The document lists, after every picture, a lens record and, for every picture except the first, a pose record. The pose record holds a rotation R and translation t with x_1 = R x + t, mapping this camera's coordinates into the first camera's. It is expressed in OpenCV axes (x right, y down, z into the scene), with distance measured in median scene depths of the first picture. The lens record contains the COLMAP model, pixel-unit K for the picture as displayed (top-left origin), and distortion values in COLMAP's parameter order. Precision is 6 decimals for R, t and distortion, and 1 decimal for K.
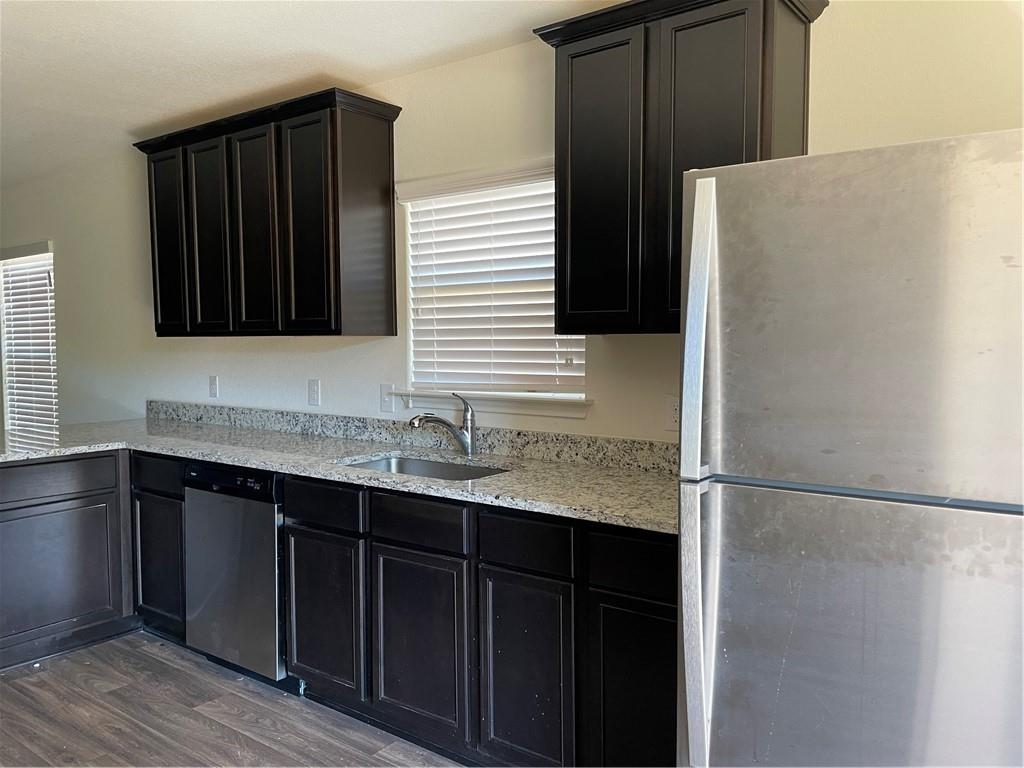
lens RADIAL K [[807.5, 0, 511.7], [0, 807.5, 385.1], [0, 0, 1]] dist [0.018514, -0.055971]
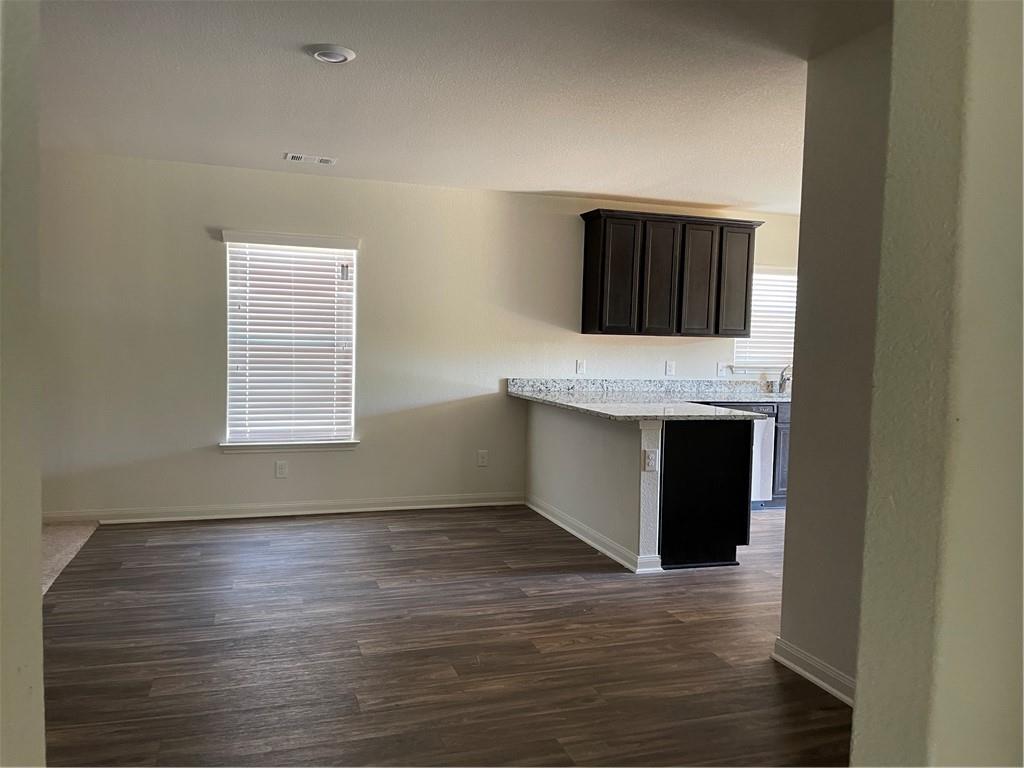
lens RADIAL K [[807.5, 0, 511.3], [0, 807.5, 384.7], [0, 0, 1]] dist [0.018514, -0.055971]
pose [[0.566160, -0.028035, 0.823819, -1.876332], [0.018377, 0.999602, 0.021387, 0.000850], [-0.824091, 0.003031, 0.566450, 0.269129]]
